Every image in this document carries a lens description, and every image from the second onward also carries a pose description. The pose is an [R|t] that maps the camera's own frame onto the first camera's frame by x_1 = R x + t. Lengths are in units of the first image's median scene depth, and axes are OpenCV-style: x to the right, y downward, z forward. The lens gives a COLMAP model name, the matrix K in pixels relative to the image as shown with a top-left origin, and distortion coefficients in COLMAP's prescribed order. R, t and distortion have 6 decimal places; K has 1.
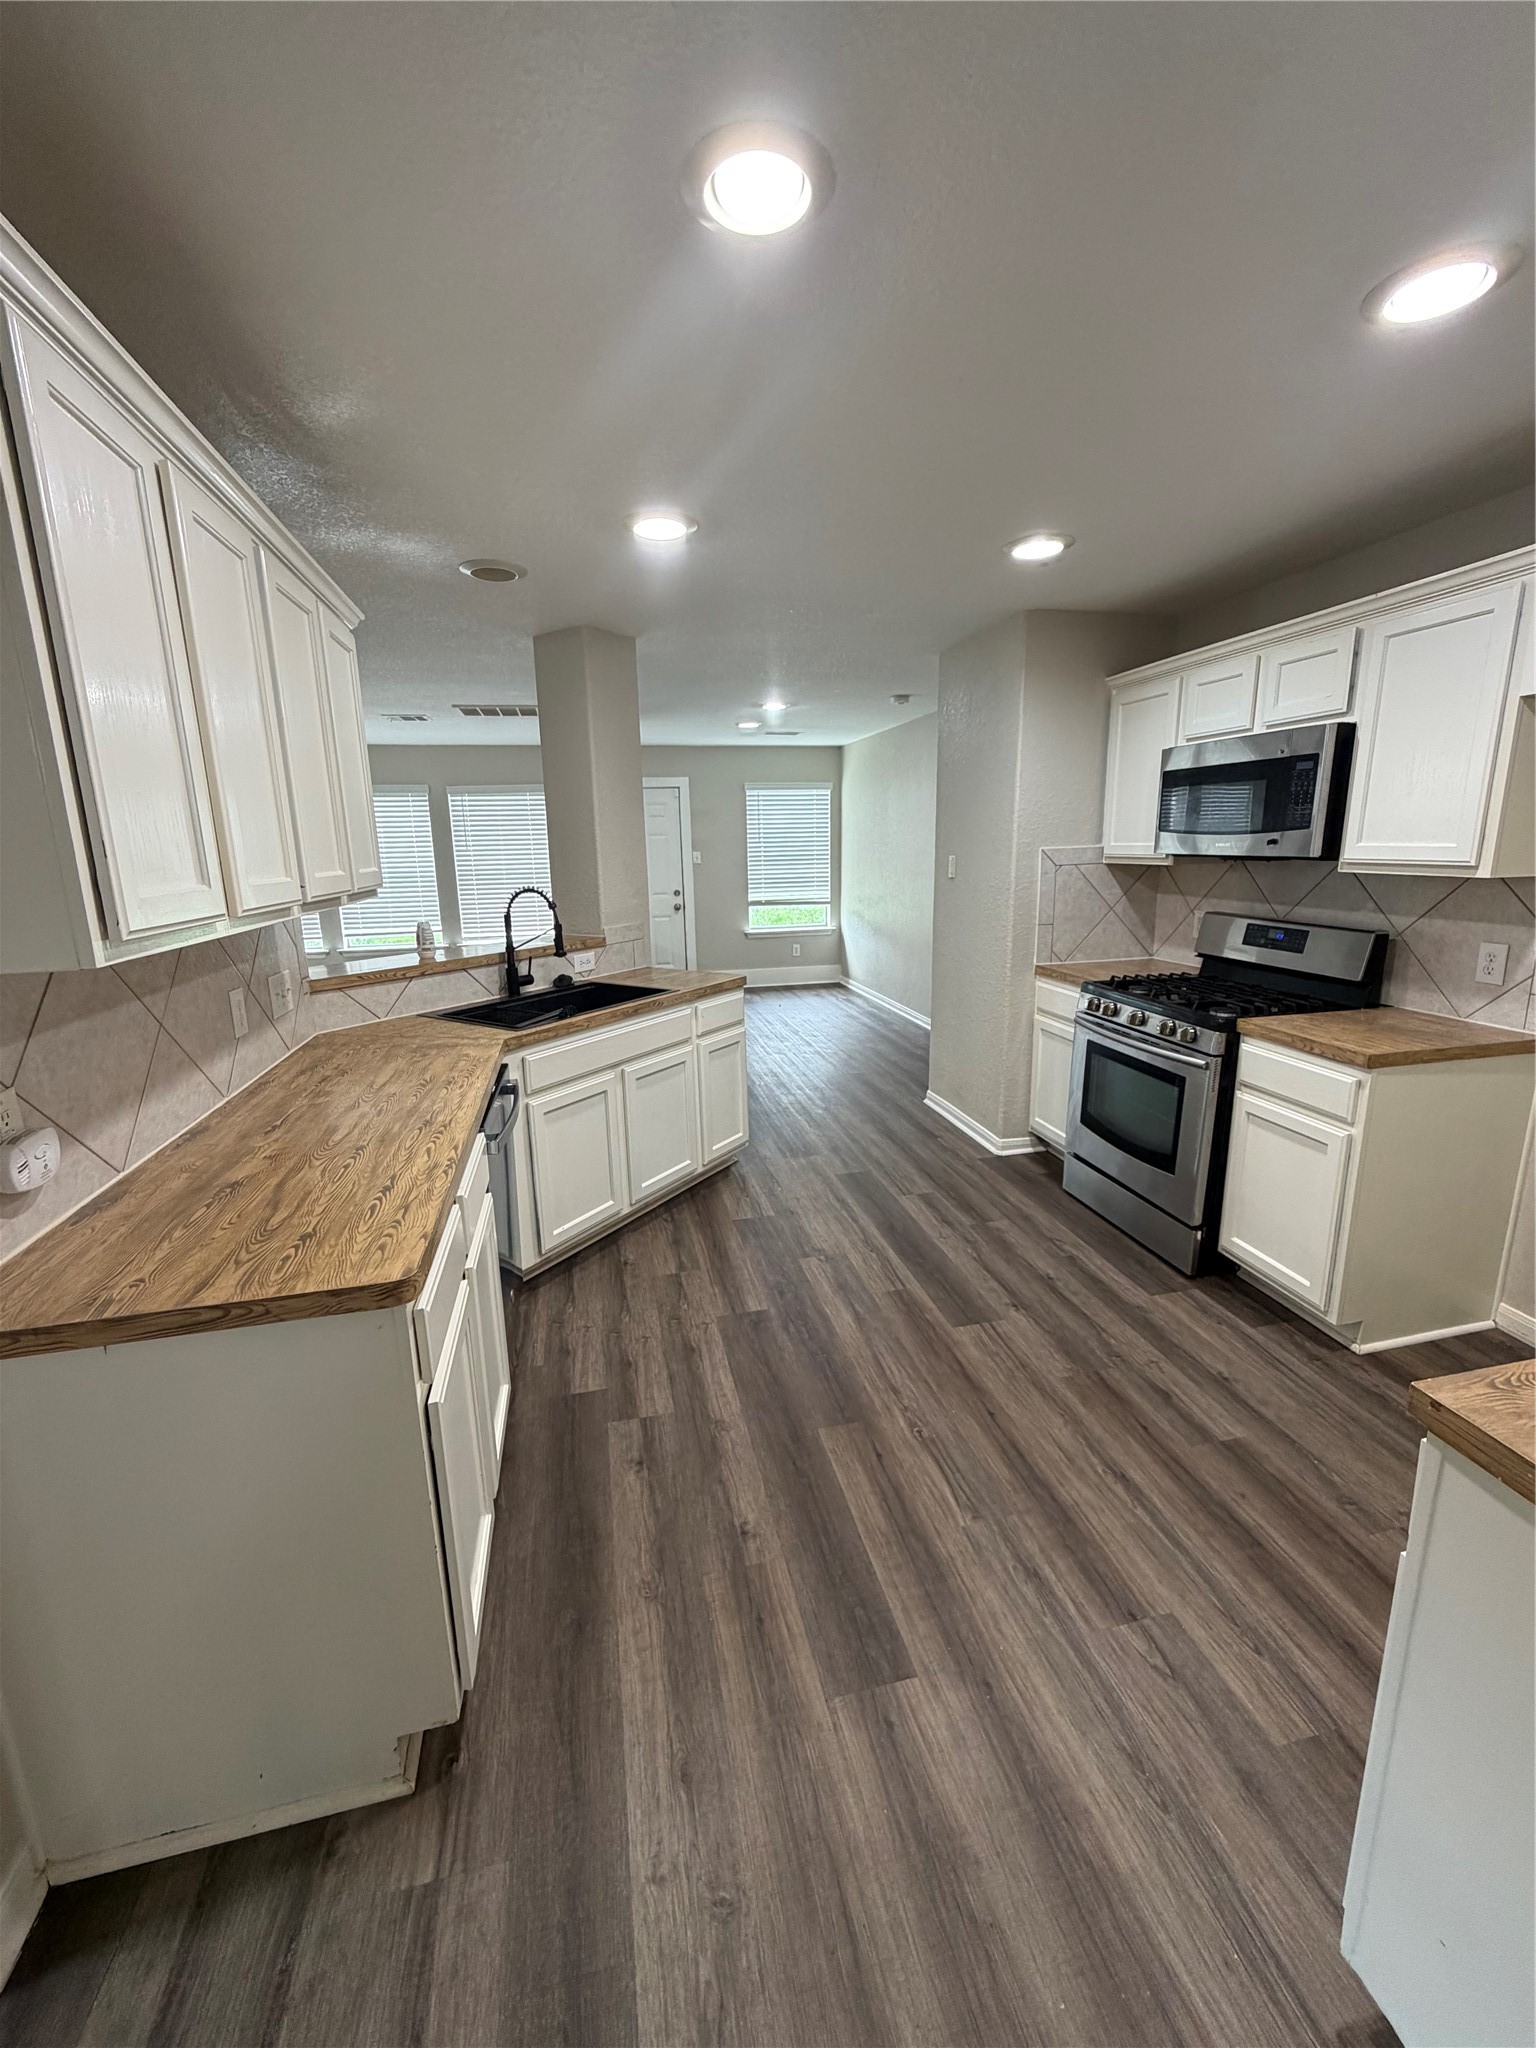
lens RADIAL K [[814.6, 0, 768.9], [0, 814.6, 1018.1], [0, 0, 1]] dist [-0.000109, -0.000348]
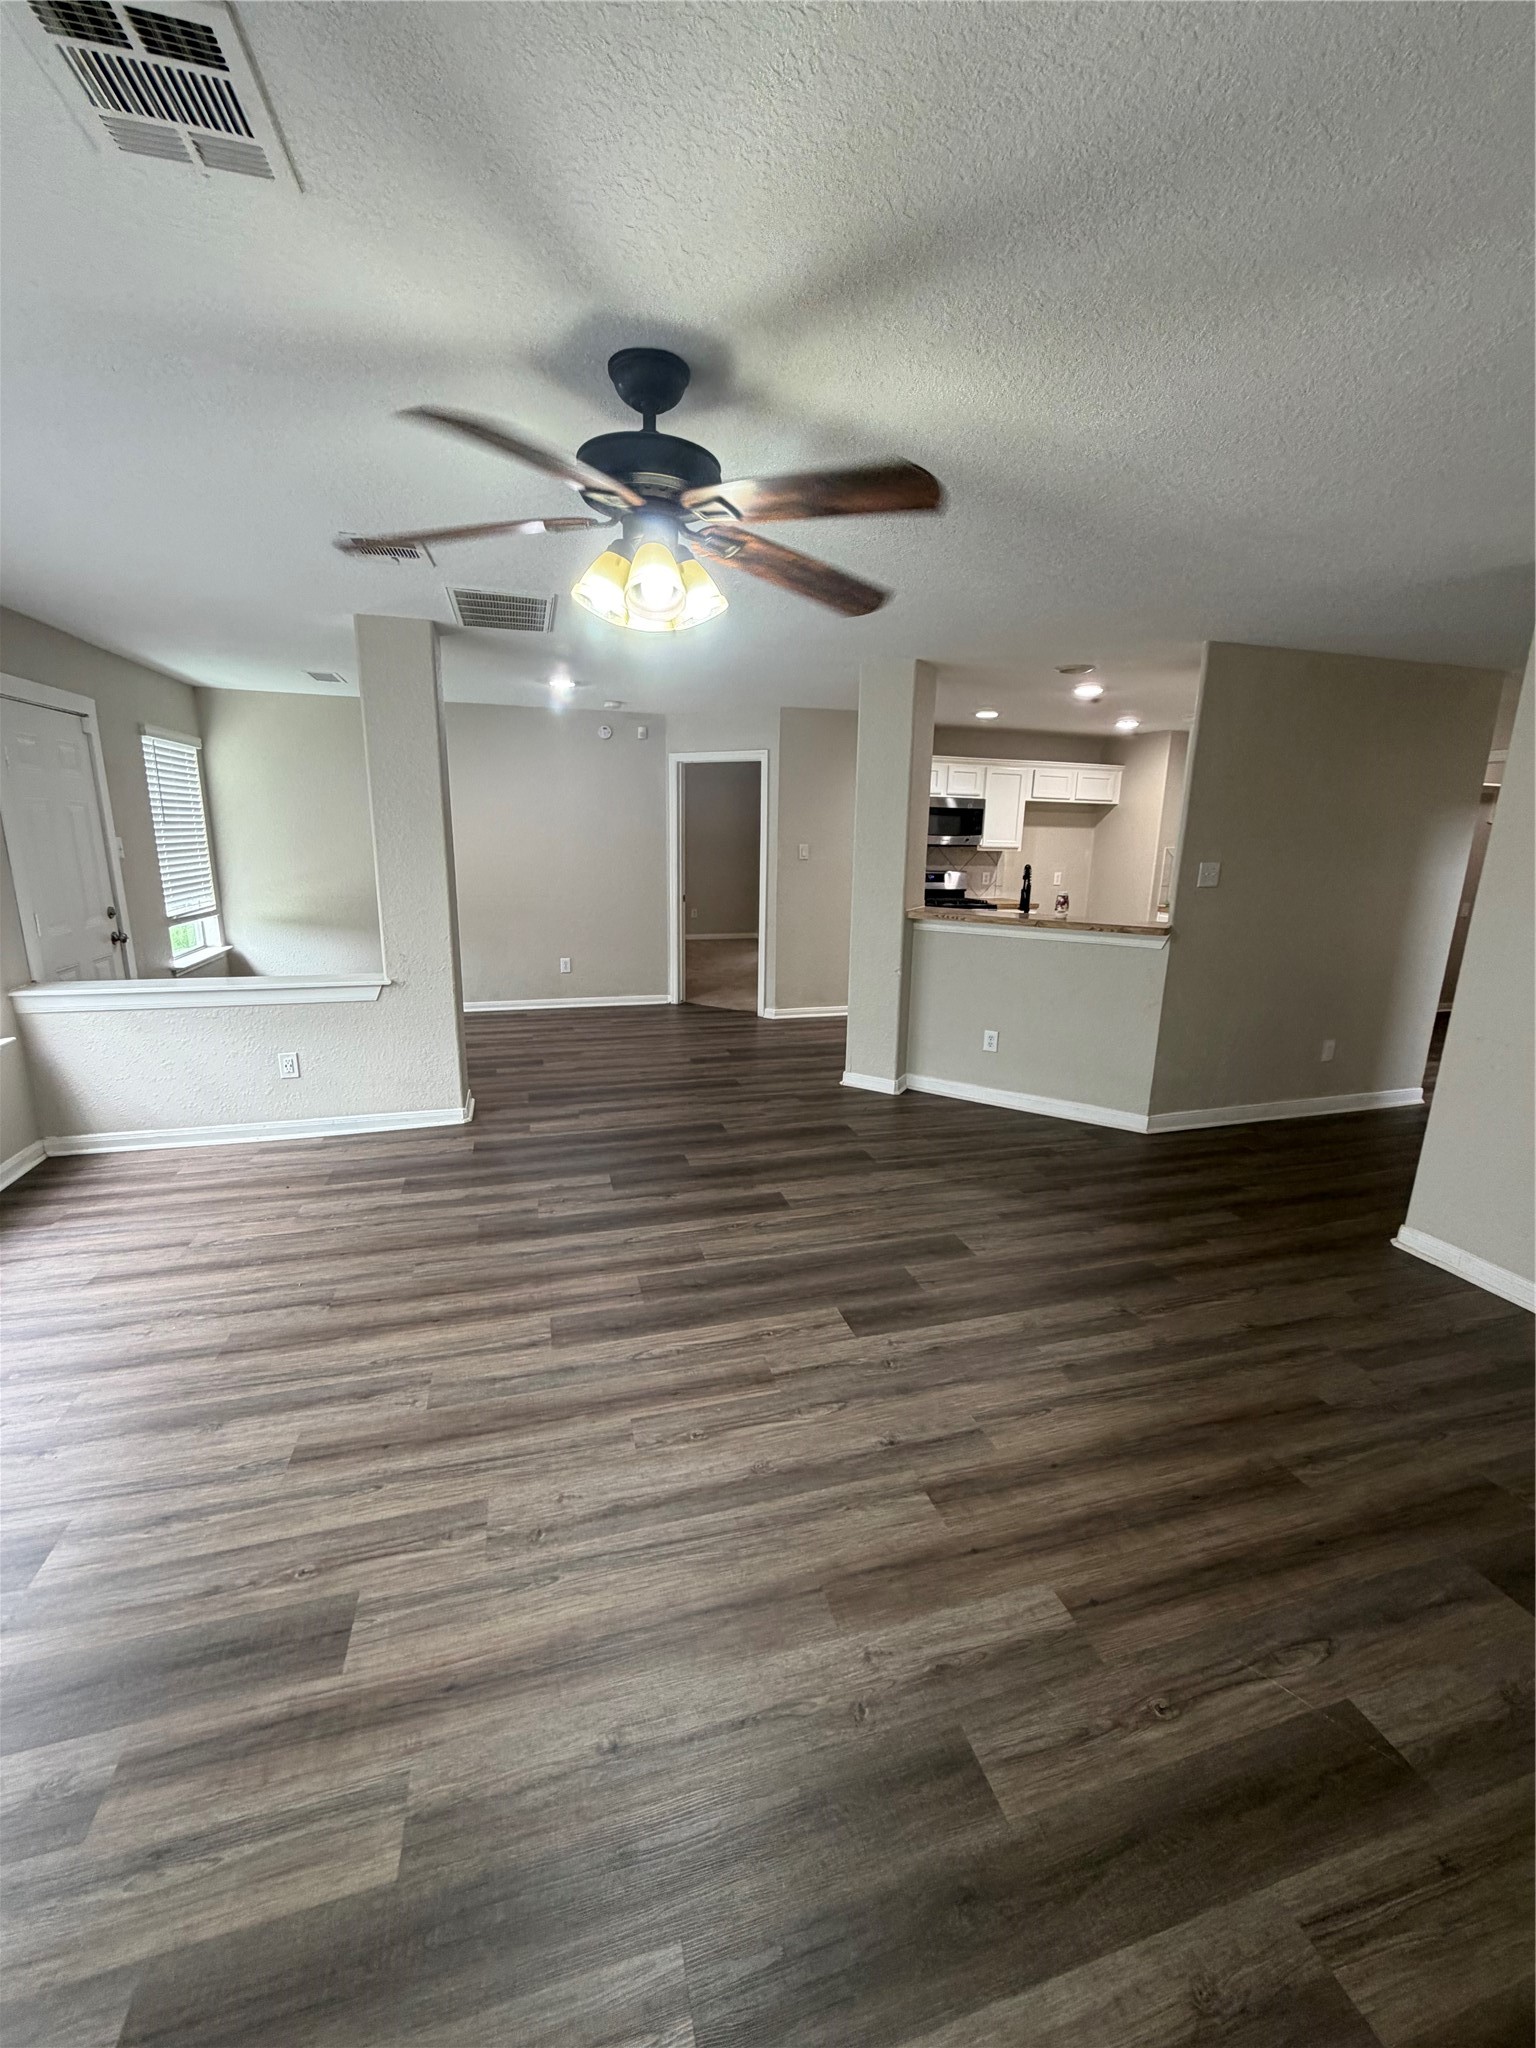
lens RADIAL K [[814.6, 0, 768.9], [0, 814.6, 1018.1], [0, 0, 1]] dist [-0.000109, -0.000348]
pose [[-0.058011, -0.208018, 0.976403, -0.669103], [0.194391, 0.956976, 0.215429, -0.115279], [-0.979207, 0.202302, -0.015078, 0.579015]]
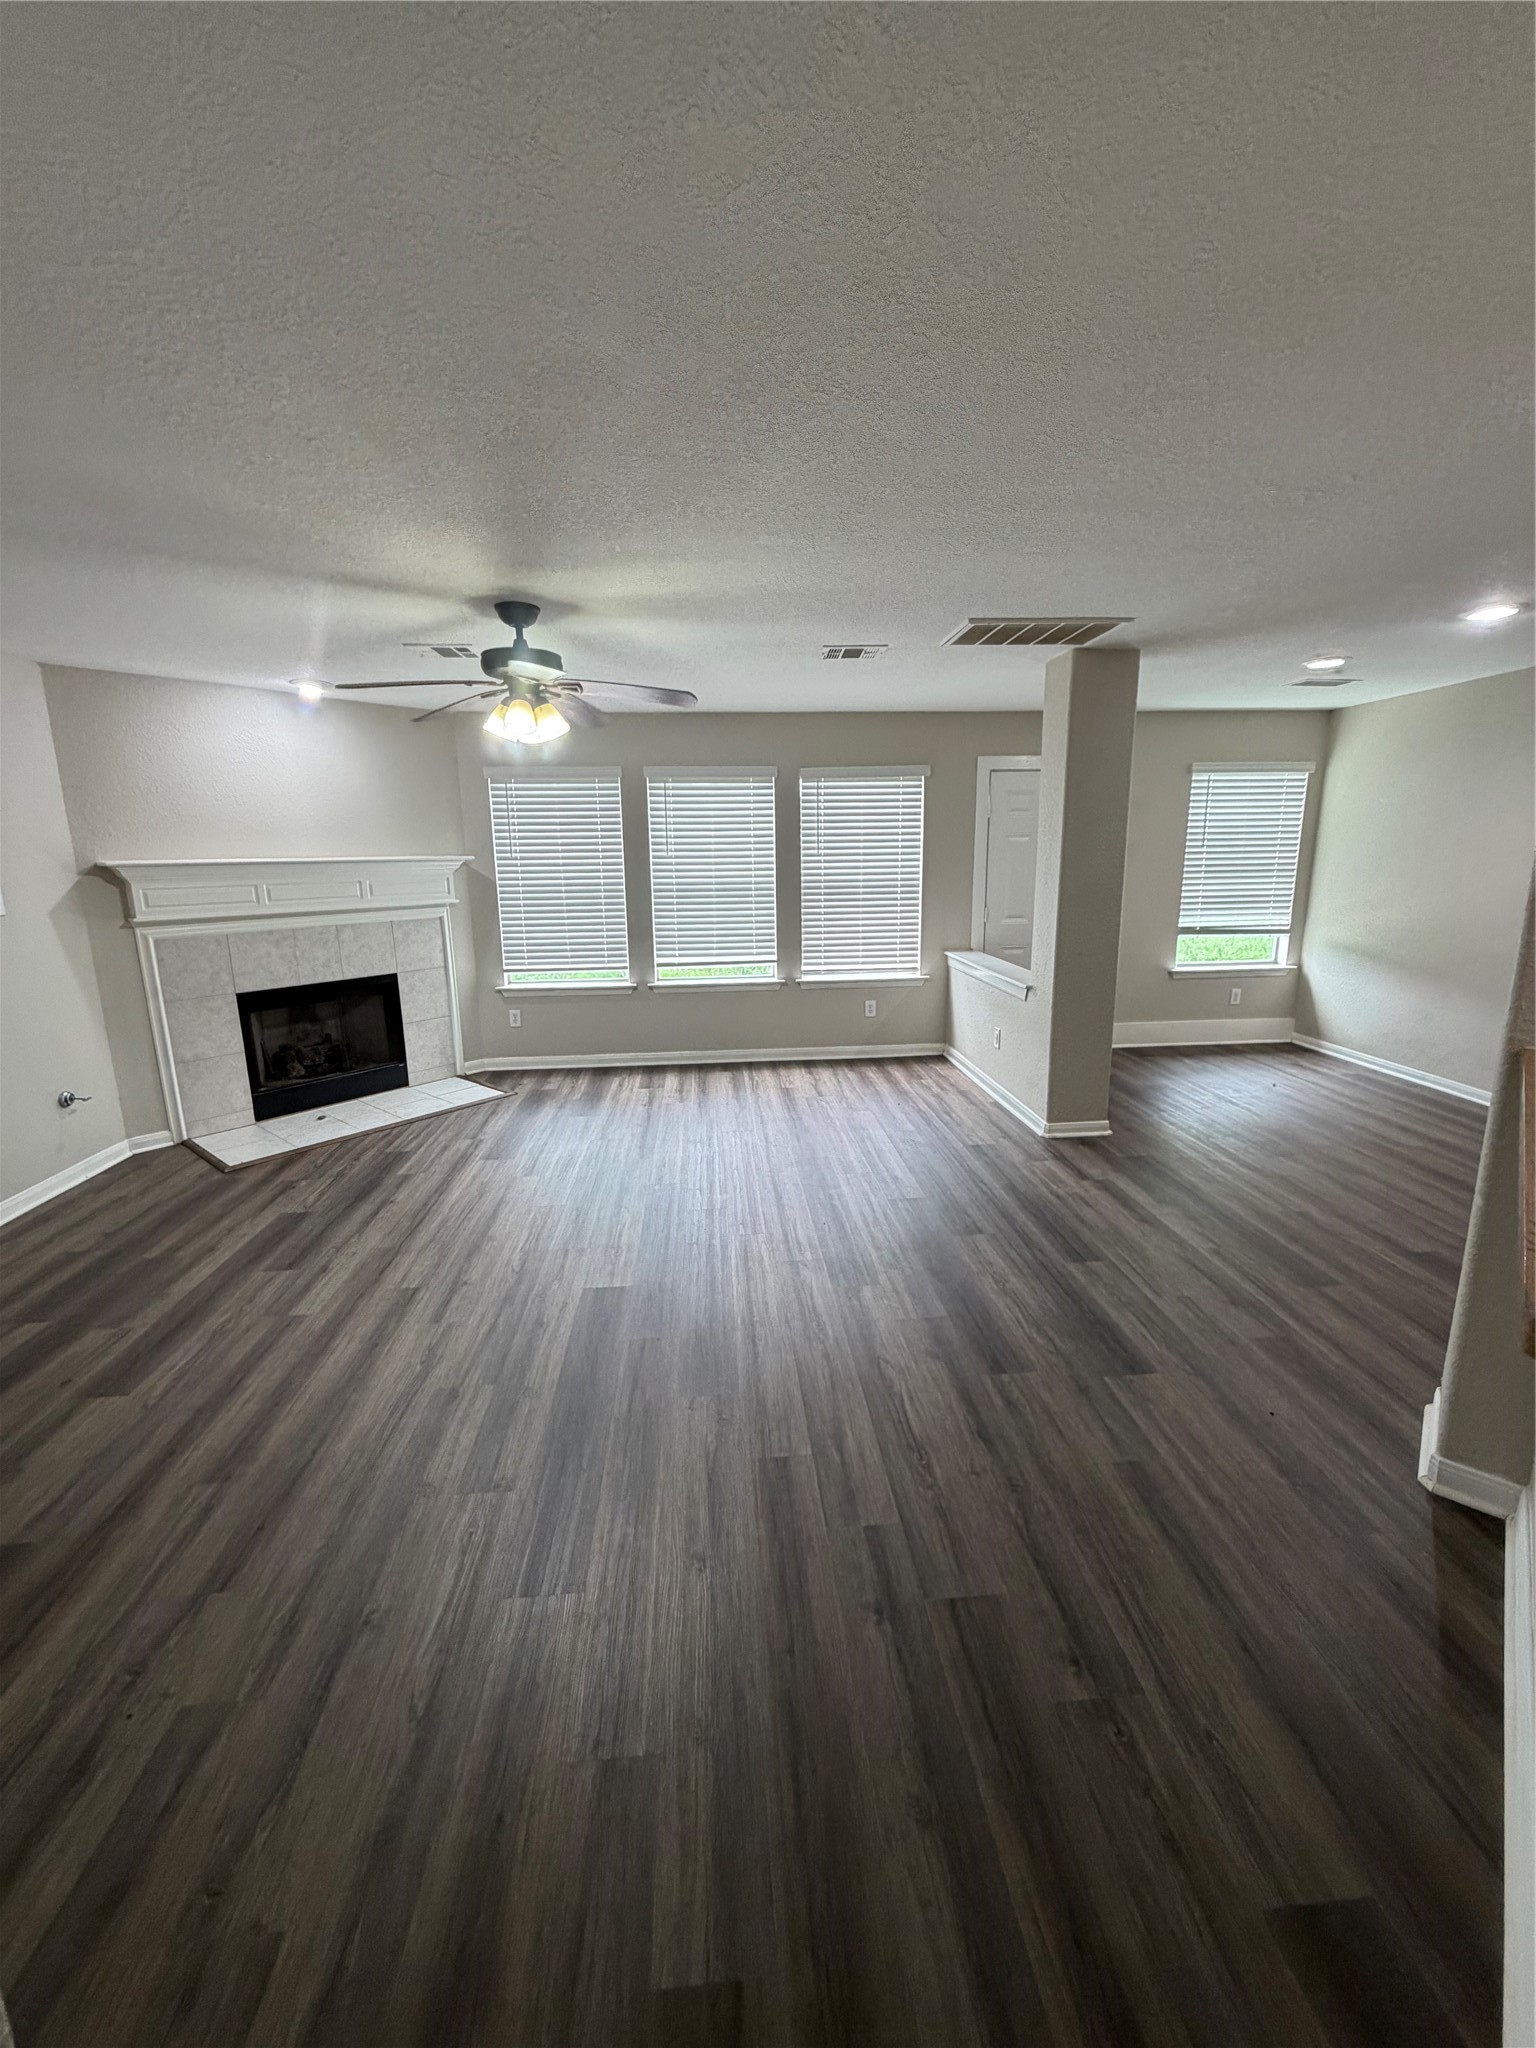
lens RADIAL K [[814.6, 0, 768.9], [0, 814.6, 1018.1], [0, 0, 1]] dist [-0.000109, -0.000348]
pose [[0.989399, 0.034924, -0.140964, -0.280313], [-0.035679, 0.999359, -0.002831, -0.048390], [0.140775, 0.007831, 0.990011, 0.234510]]
